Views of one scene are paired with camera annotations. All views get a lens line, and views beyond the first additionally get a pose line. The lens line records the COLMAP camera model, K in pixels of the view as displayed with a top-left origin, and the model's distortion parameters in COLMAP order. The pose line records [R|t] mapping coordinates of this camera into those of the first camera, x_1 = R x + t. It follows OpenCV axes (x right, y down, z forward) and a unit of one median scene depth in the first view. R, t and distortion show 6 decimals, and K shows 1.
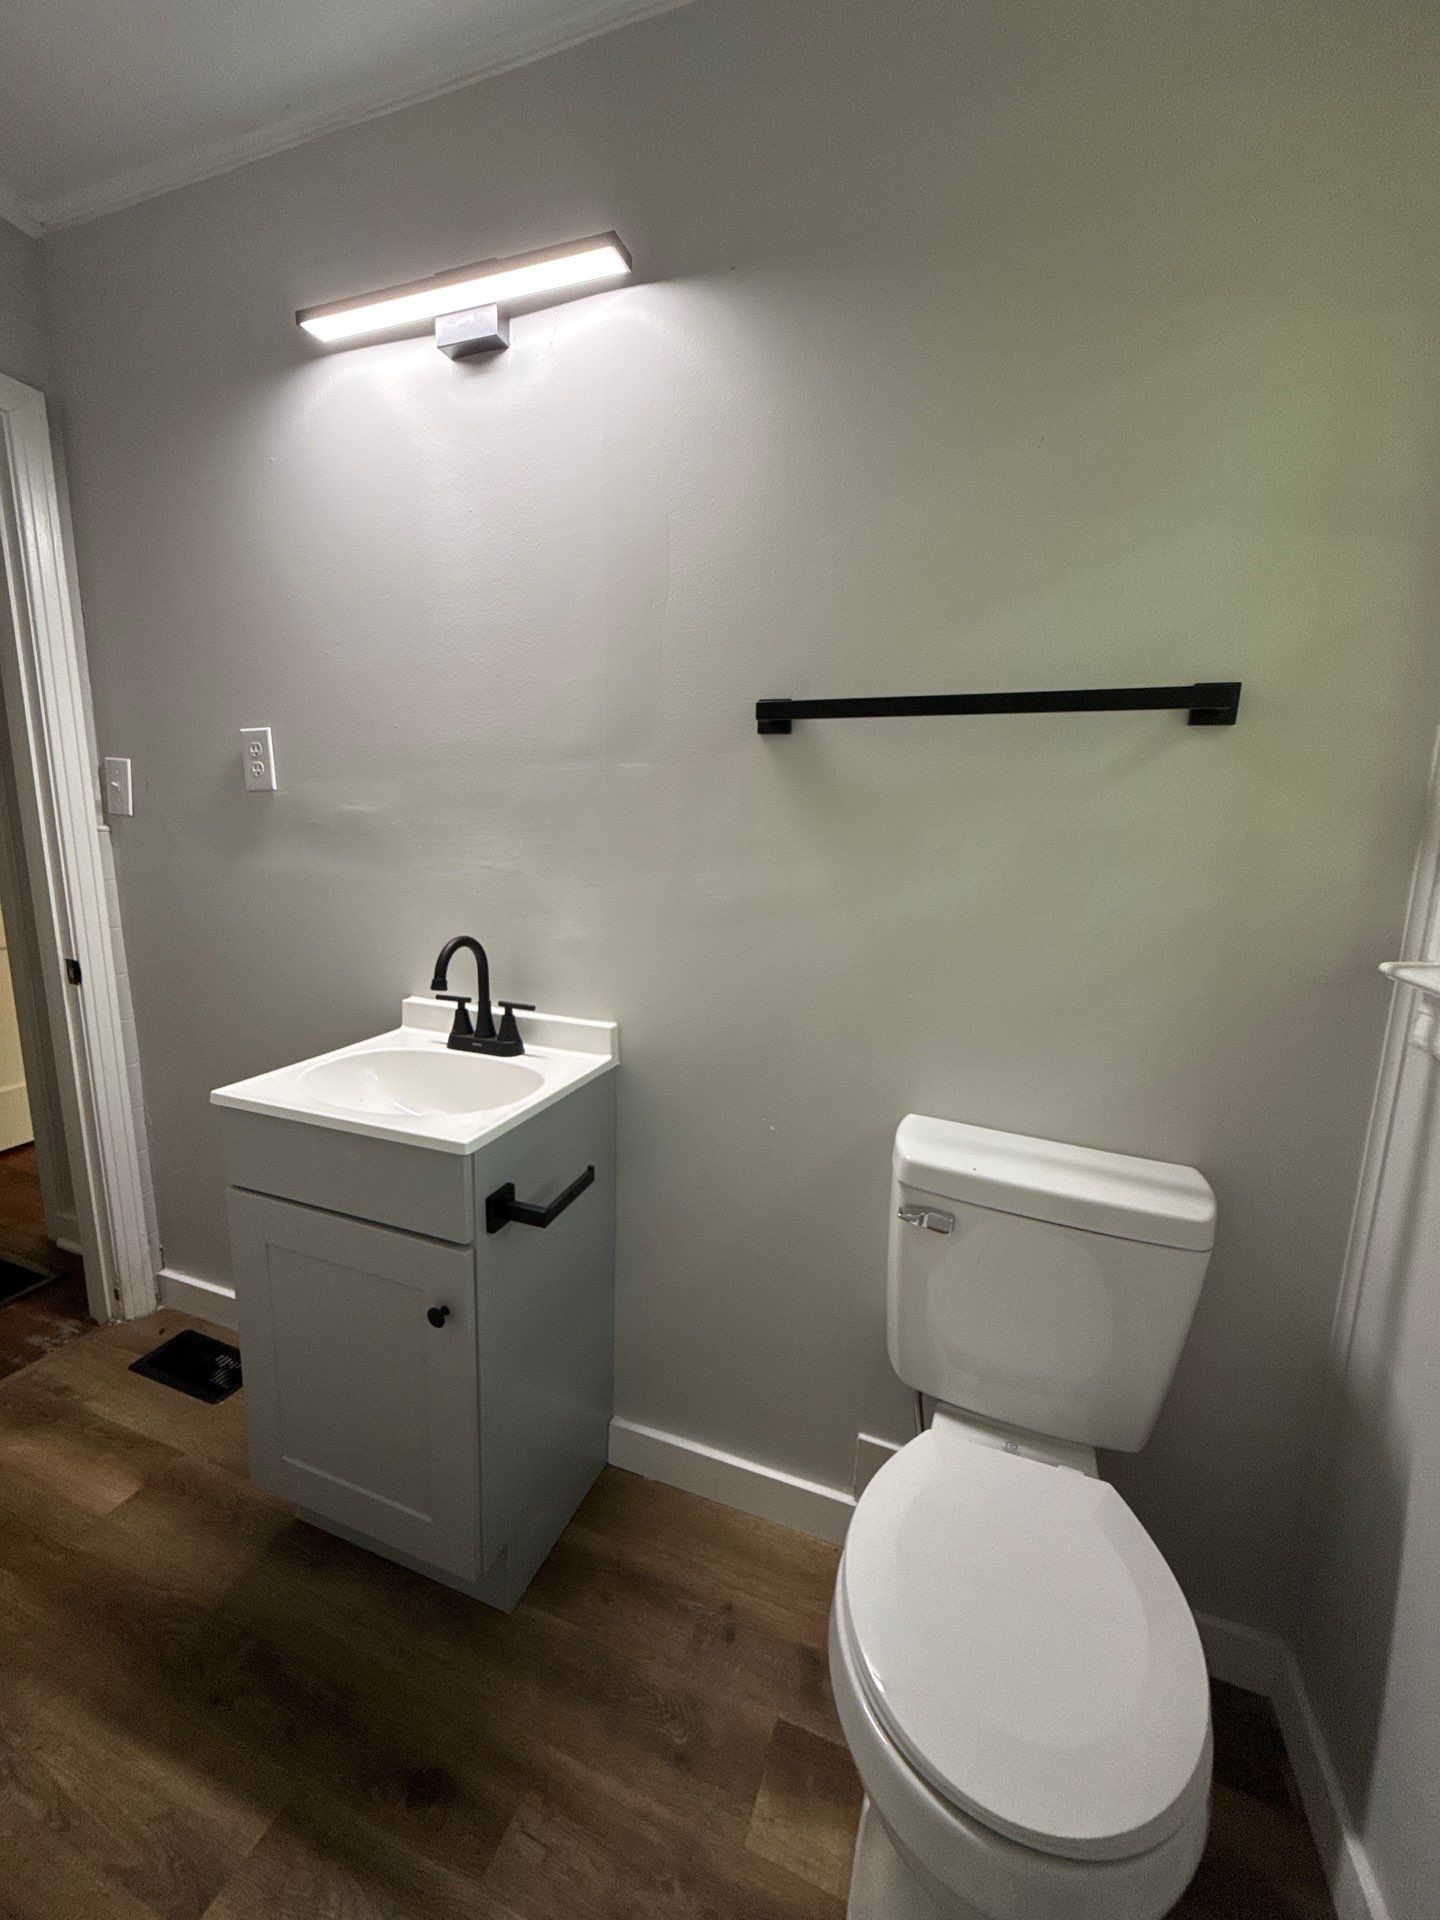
lens RADIAL K [[762.4, 0, 720.0], [0, 762.4, 960.0], [0, 0, 1]] dist [0.000861, 0.000029]
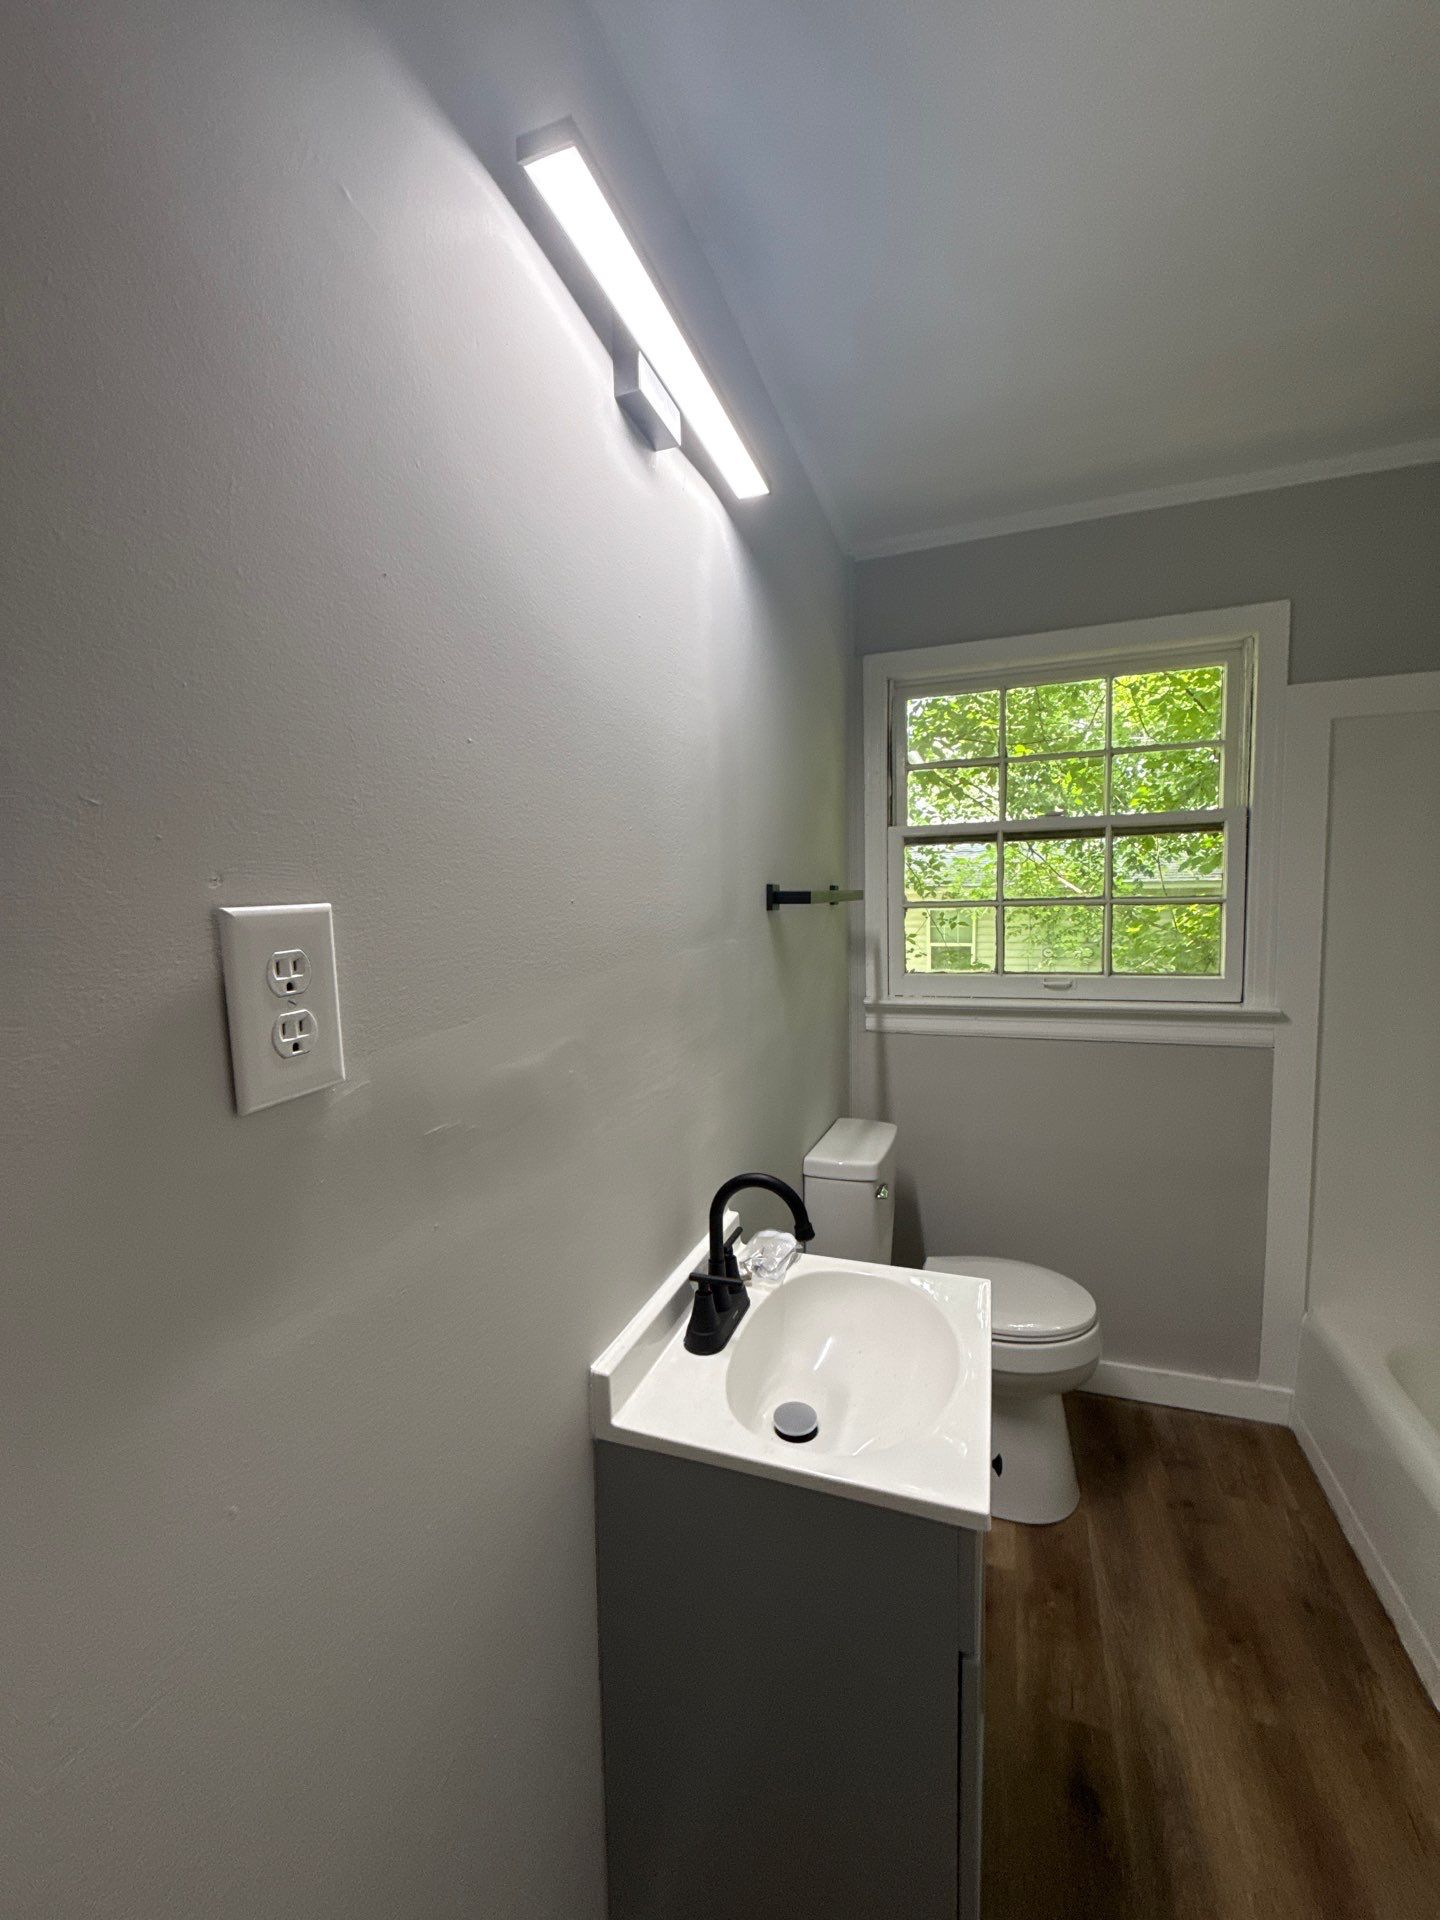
lens RADIAL K [[762.4, 0, 720.0], [0, 762.4, 960.0], [0, 0, 1]] dist [0.000861, 0.000029]
pose [[-0.015735, -0.101860, 0.994674, -1.212563], [0.190434, 0.976283, 0.102990, -0.370452], [-0.981574, 0.191041, 0.004036, 1.109612]]
